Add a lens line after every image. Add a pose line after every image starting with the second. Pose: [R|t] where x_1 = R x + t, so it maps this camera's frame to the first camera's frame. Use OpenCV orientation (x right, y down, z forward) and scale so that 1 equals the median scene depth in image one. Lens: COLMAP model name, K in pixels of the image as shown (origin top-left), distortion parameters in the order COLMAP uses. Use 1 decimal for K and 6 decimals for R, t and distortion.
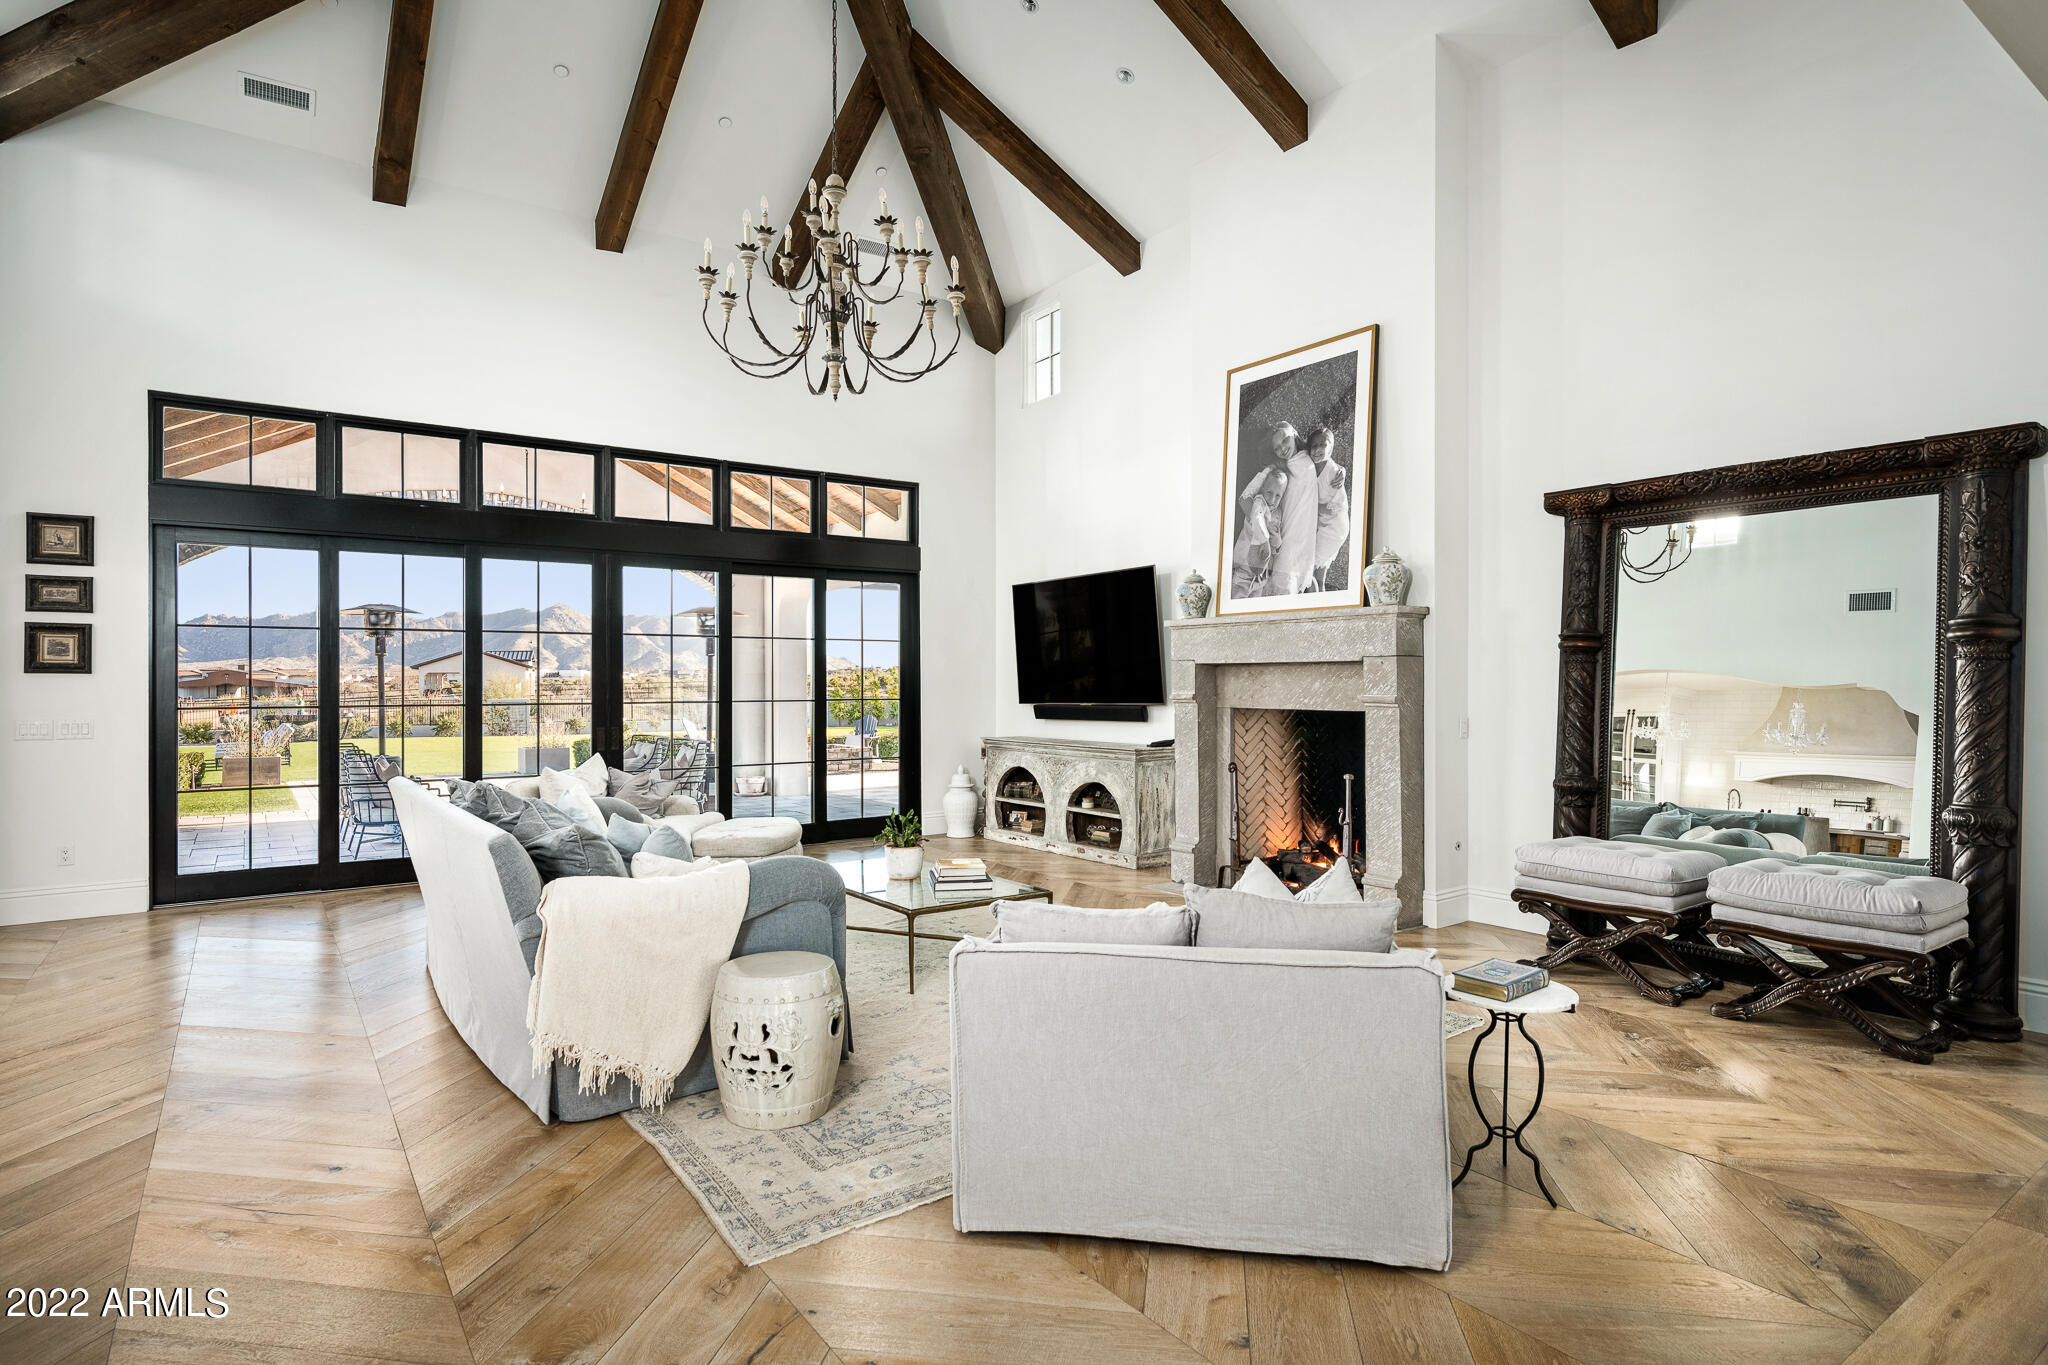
lens RADIAL K [[1065.3, 0, 1011.3], [0, 1065.3, 686.8], [0, 0, 1]] dist [-0.003987, -0.000189]
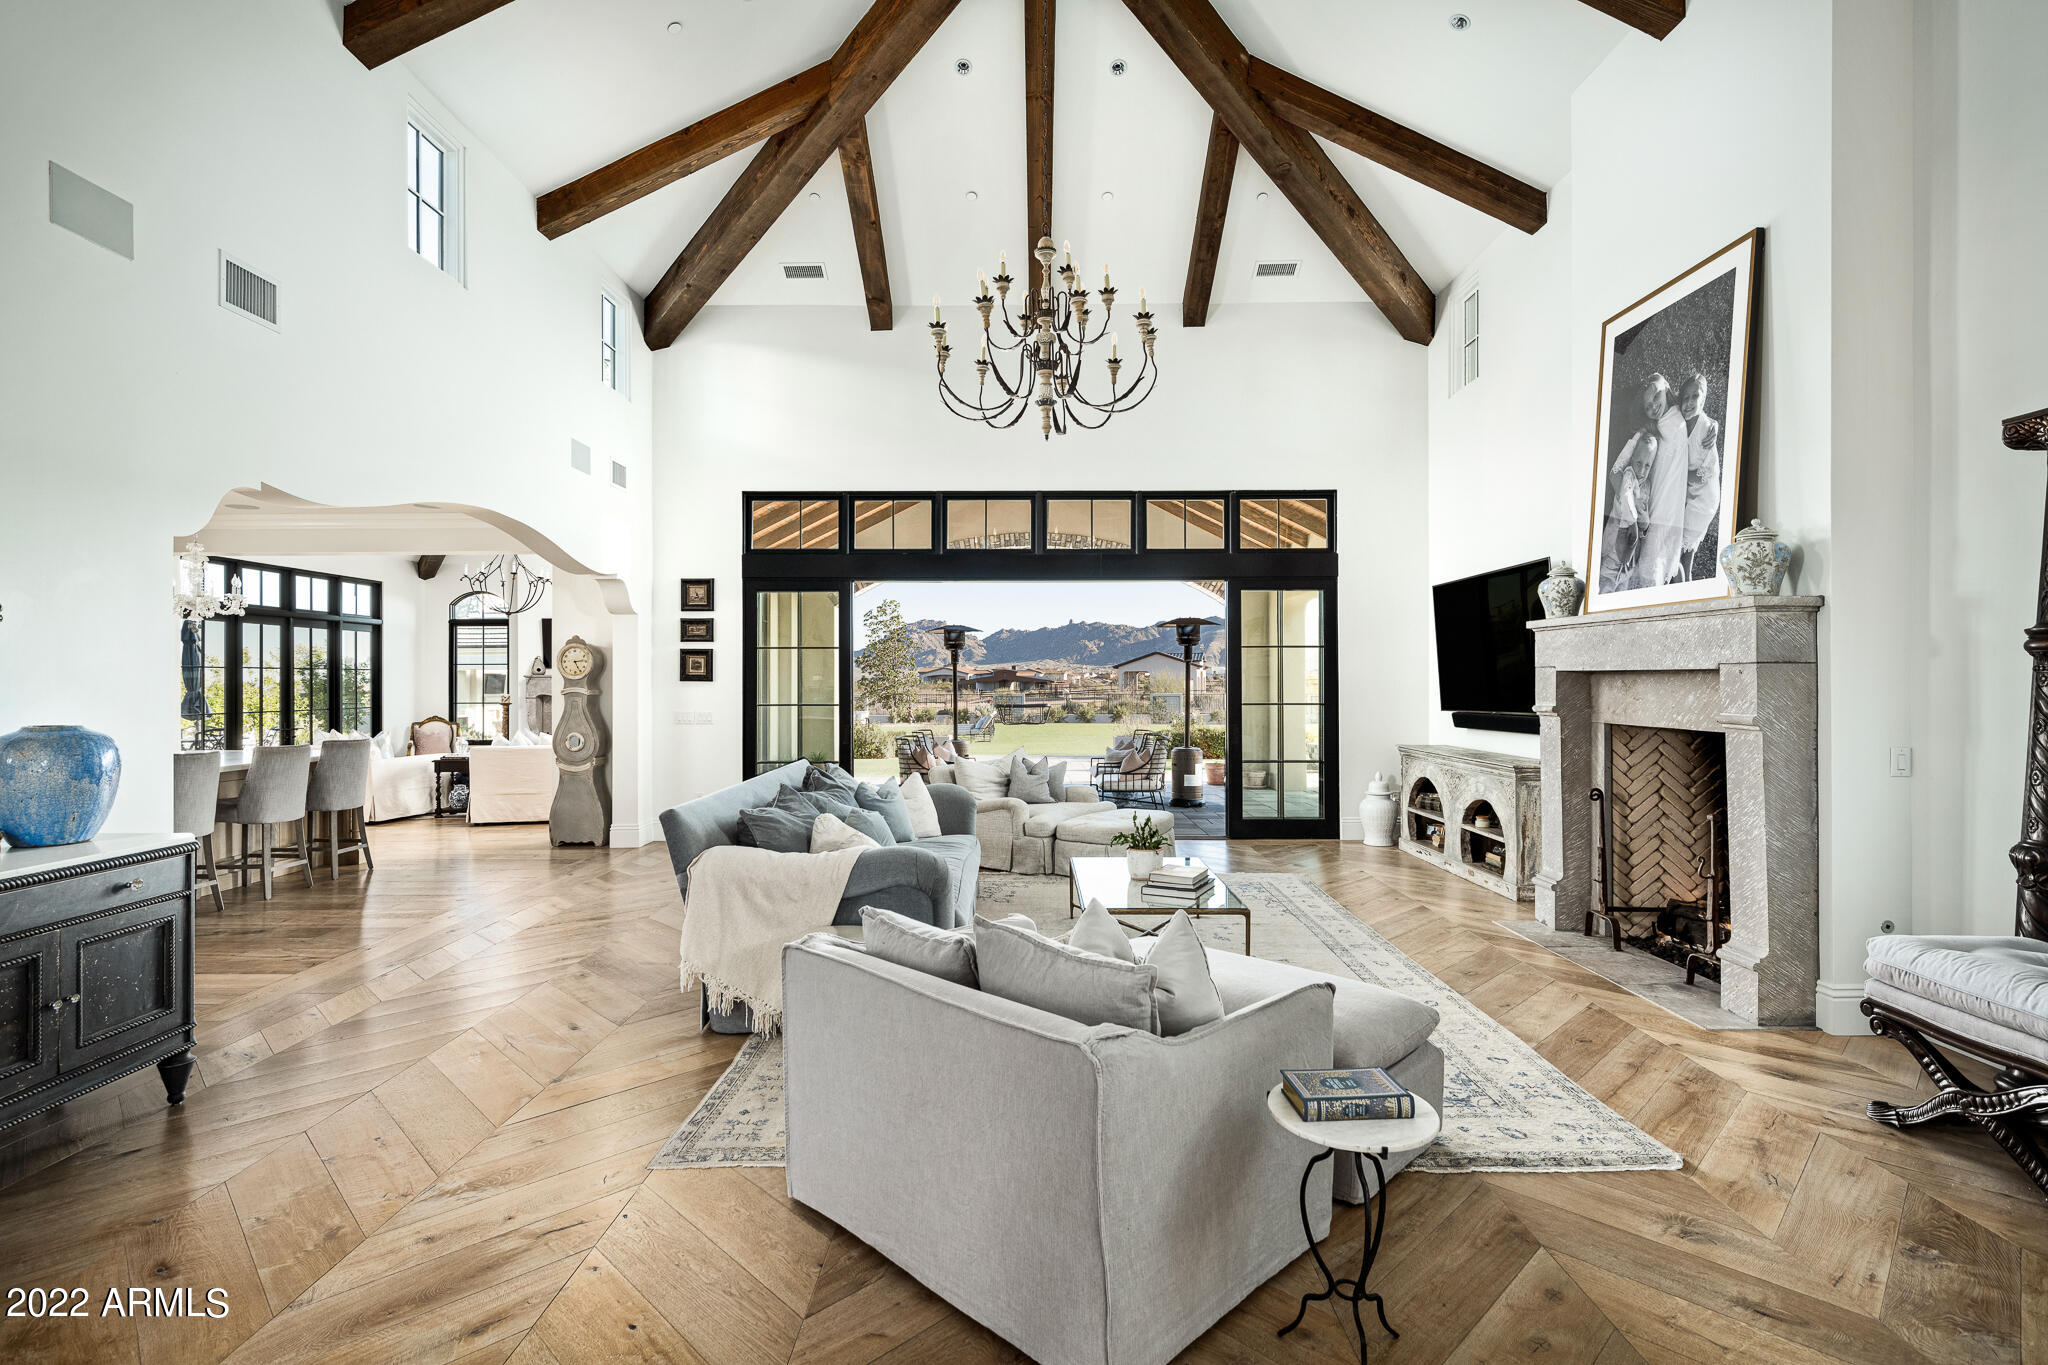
lens RADIAL K [[970.4, 0, 1035.0], [0, 970.4, 677.2], [0, 0, 1]] dist [-0.001187, -0.001959]
pose [[0.814942, -0.000512, -0.579542, 0.285673], [-0.002470, 0.999987, -0.004356, -0.012095], [0.579537, 0.004982, 0.814930, 0.117413]]
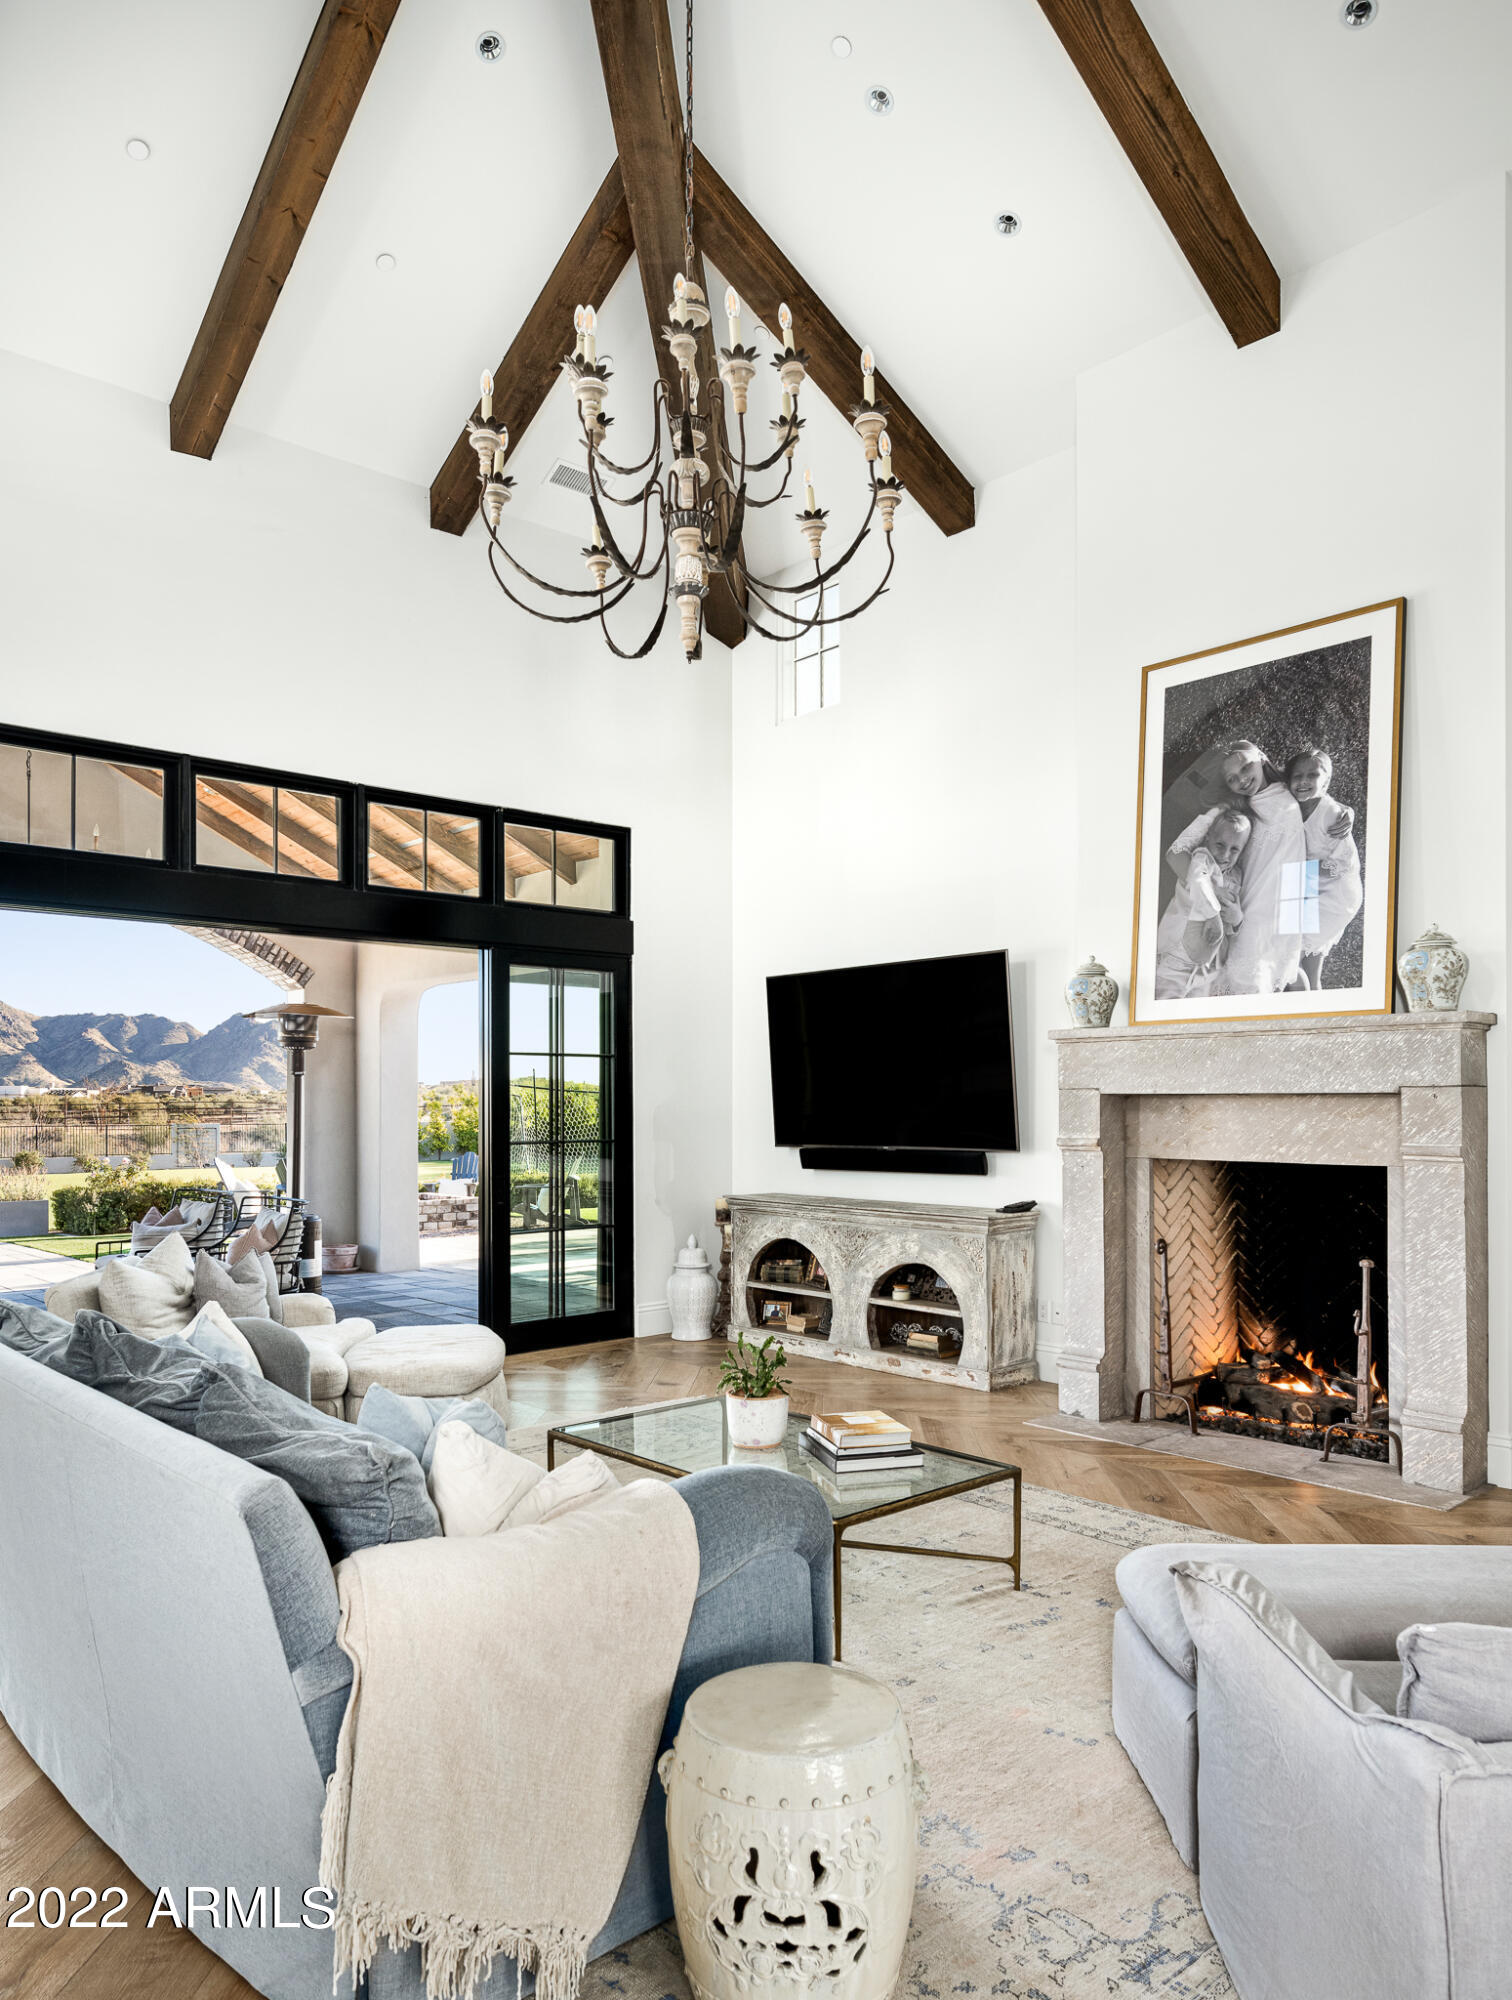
lens RADIAL K [[1331.7, 0, 731.3], [0, 1331.7, 1100.9], [0, 0, 1]] dist [-0.005041, 0.005031]
pose [[0.994087, 0.000792, 0.108584, -0.155821], [-0.000204, 0.999985, -0.005426, -0.012550], [-0.108587, 0.005372, 0.994072, 0.179924]]
